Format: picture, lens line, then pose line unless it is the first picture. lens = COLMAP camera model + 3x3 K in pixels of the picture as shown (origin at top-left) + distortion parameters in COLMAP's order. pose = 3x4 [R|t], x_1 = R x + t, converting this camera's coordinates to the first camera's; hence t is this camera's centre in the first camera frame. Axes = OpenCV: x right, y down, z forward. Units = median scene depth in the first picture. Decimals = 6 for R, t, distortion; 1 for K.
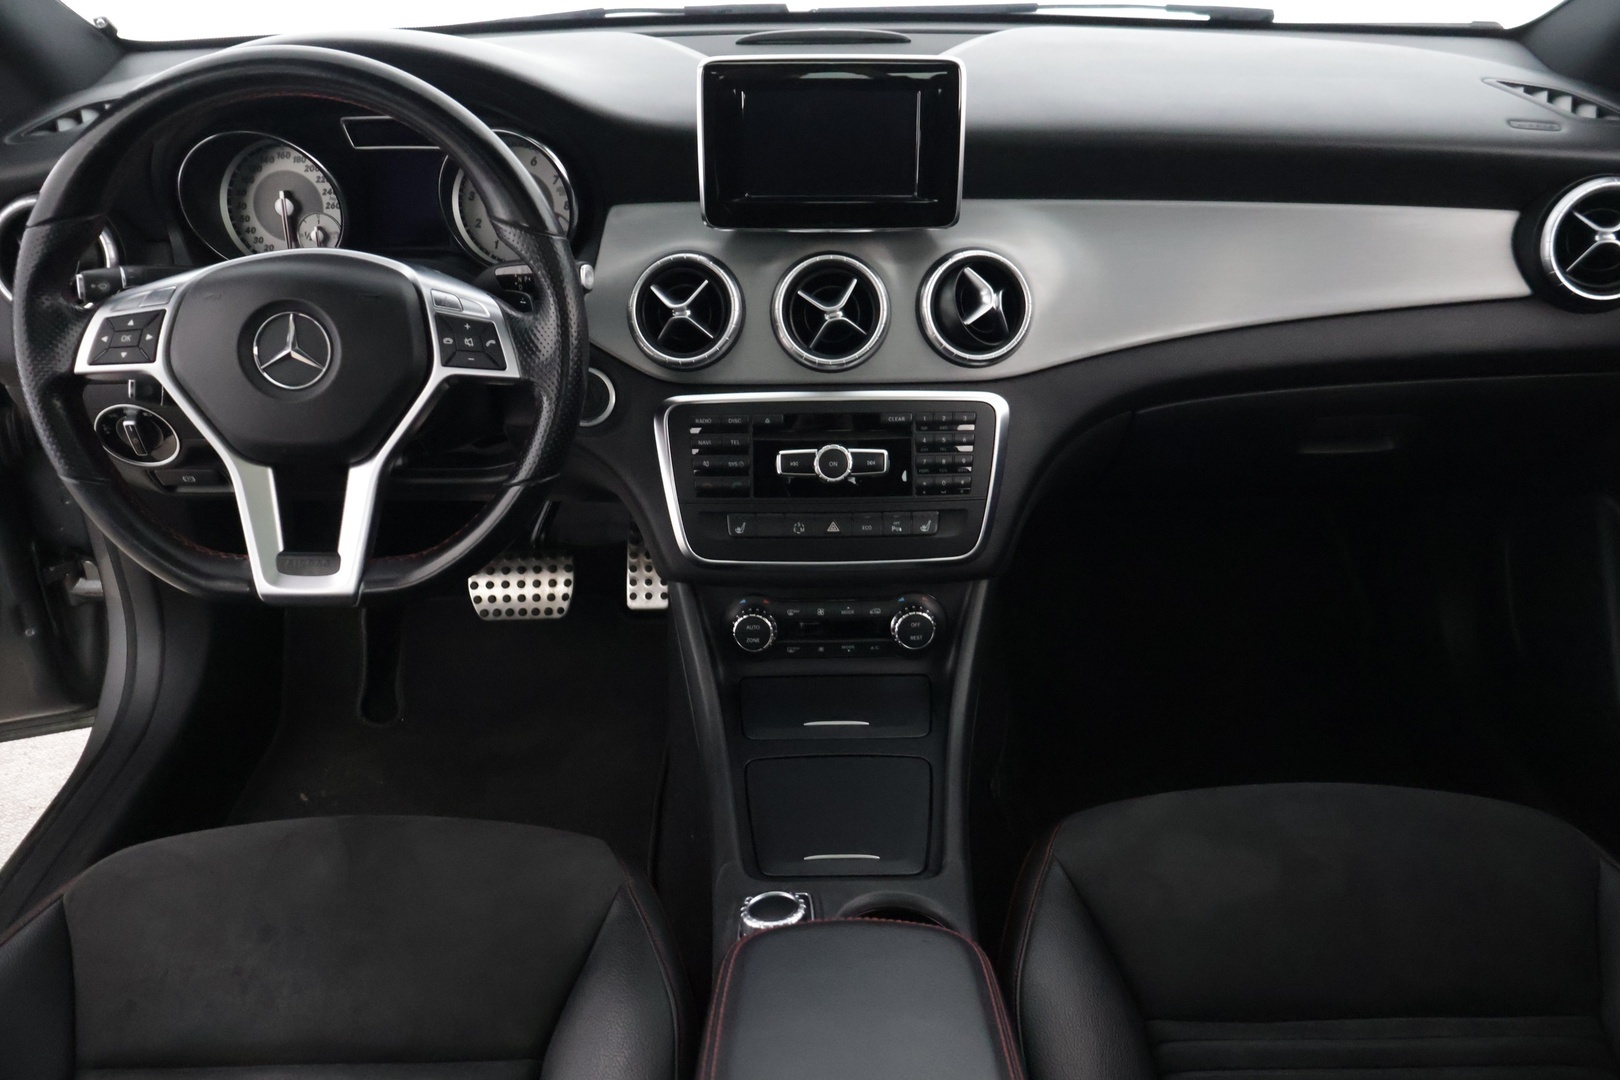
lens RADIAL K [[1361.4, 0, 808.0], [0, 1361.4, 511.2], [0, 0, 1]] dist [0.009239, 0.004128]
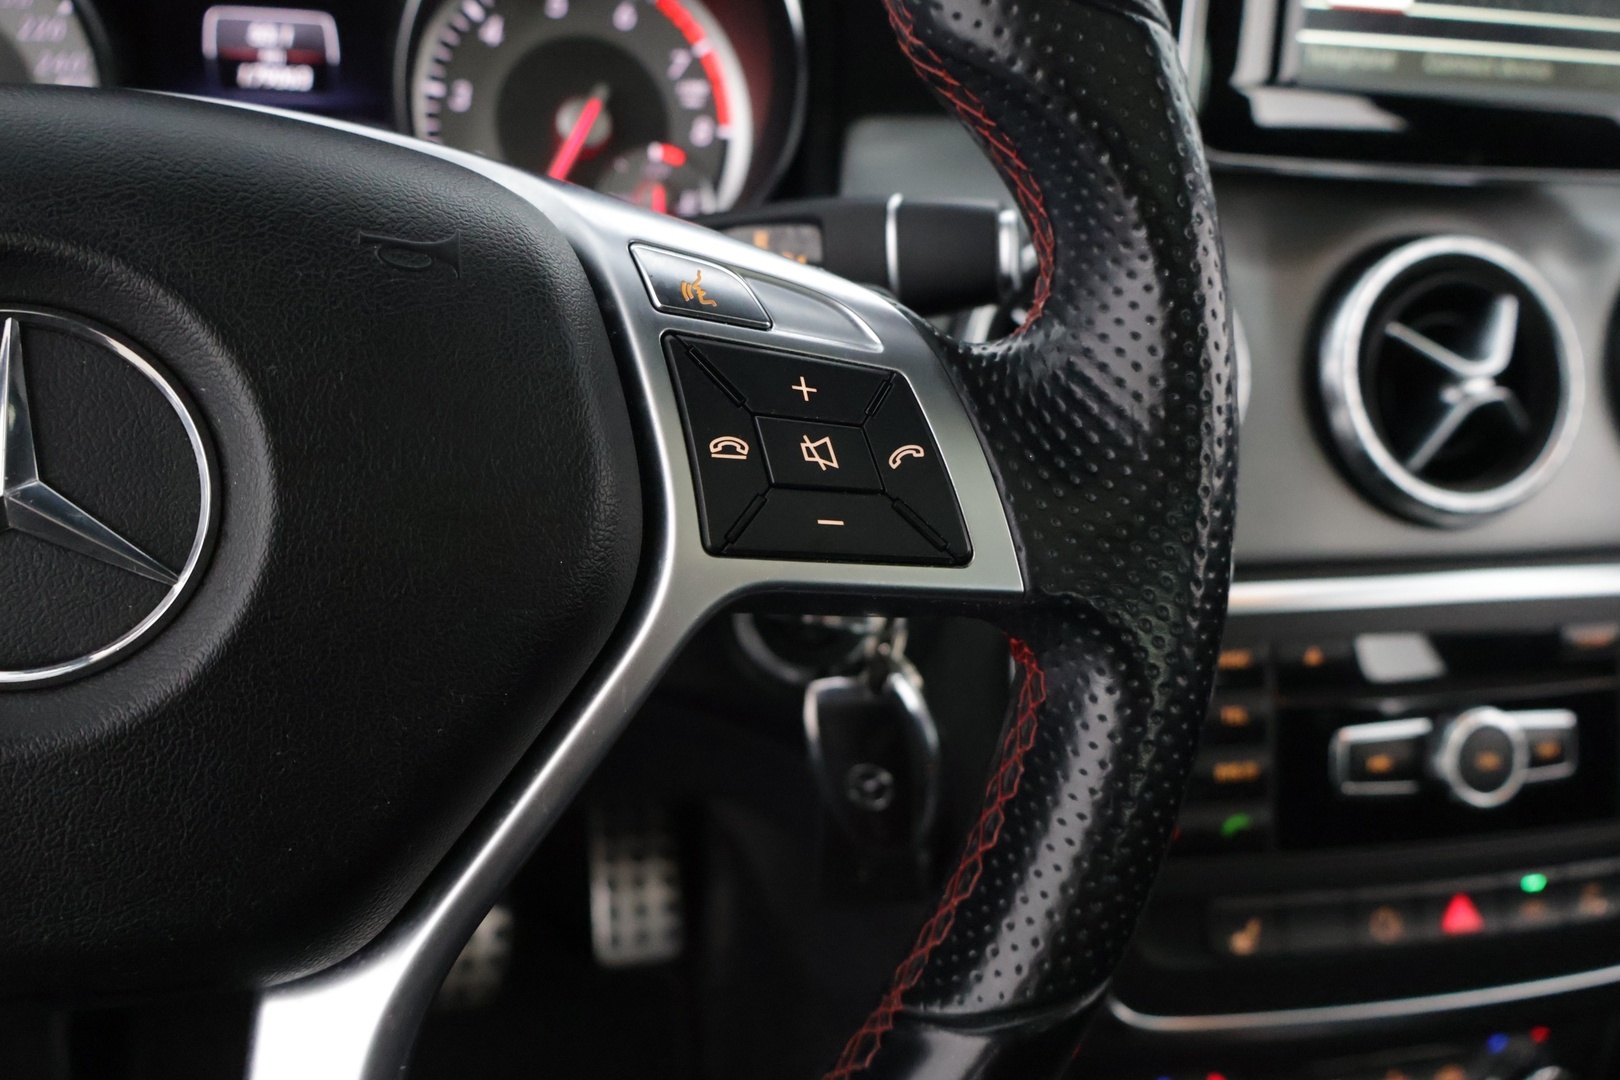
lens RADIAL K [[1361.4, 0, 808.0], [0, 1361.4, 511.2], [0, 0, 1]] dist [0.009239, 0.004128]
pose [[0.969572, -0.015154, 0.244337, -0.268409], [0.037415, 0.995529, -0.086726, -0.080503], [-0.241931, 0.093229, 0.965804, 0.665954]]
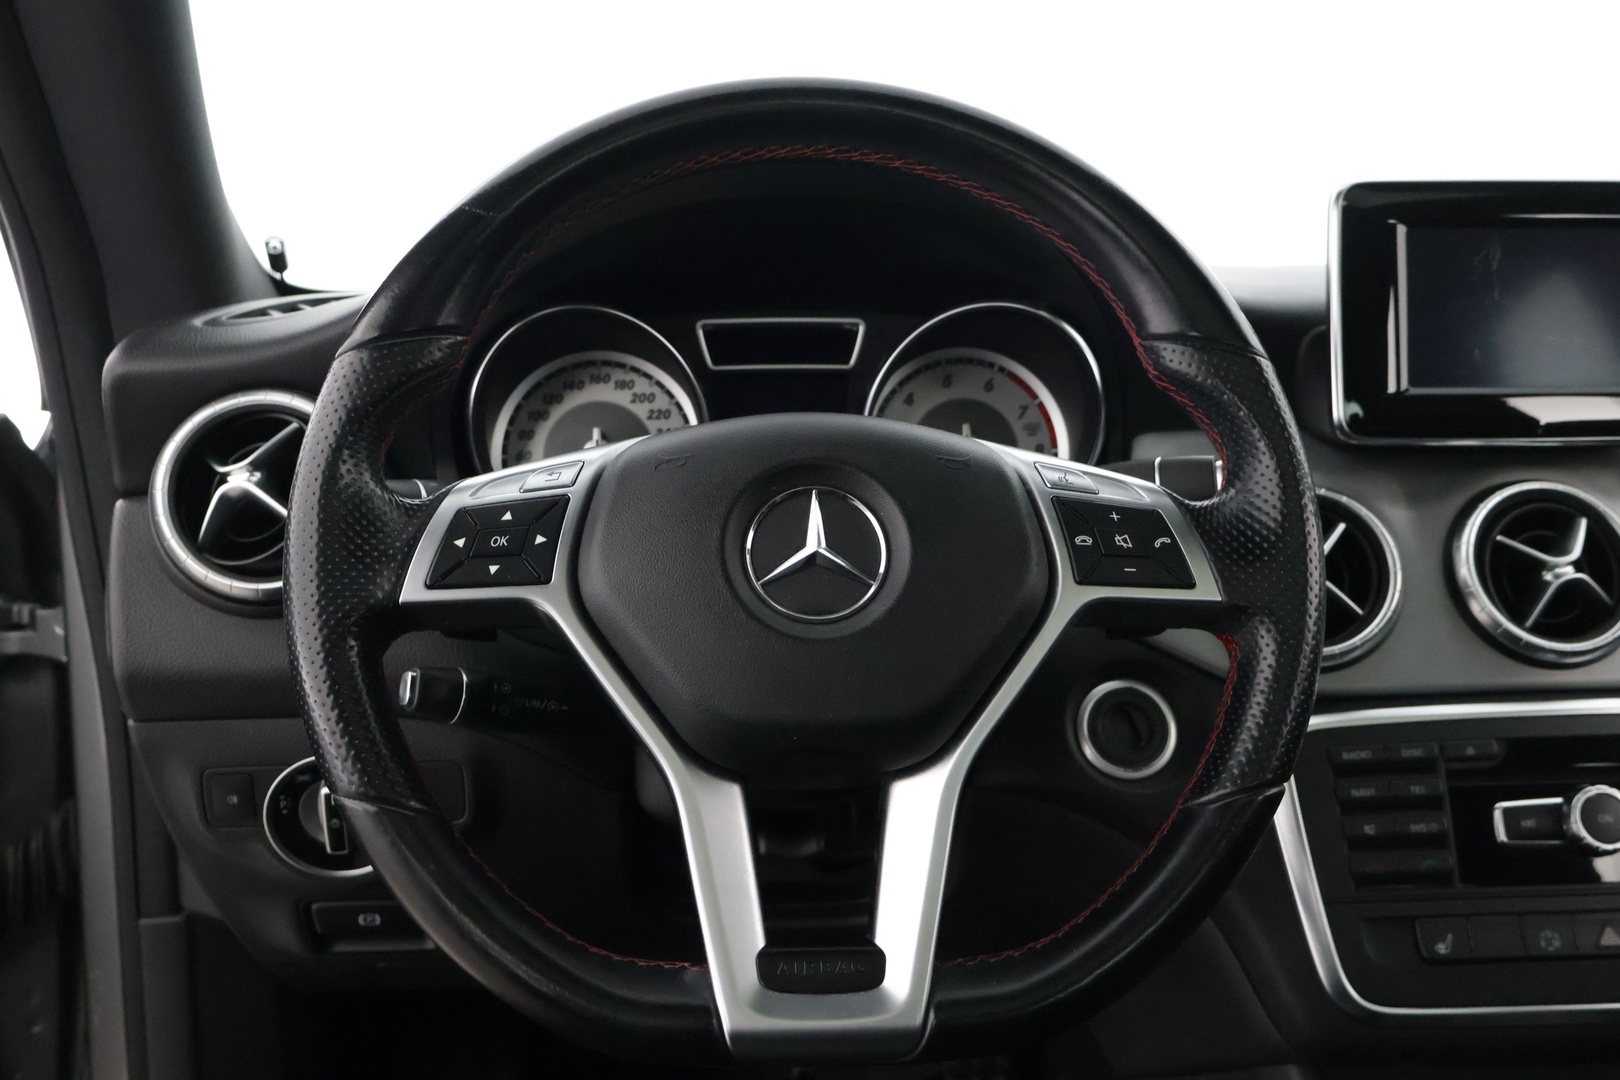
lens RADIAL K [[1641.7, 0, 810.0], [0, 1641.7, 540.0], [0, 0, 1]] dist [0.000715, 0.012095]
pose [[0.997870, -0.007517, 0.064793, -0.363275], [0.030895, 0.929316, -0.367991, 0.101715], [-0.057447, 0.369209, 0.927569, 0.335693]]
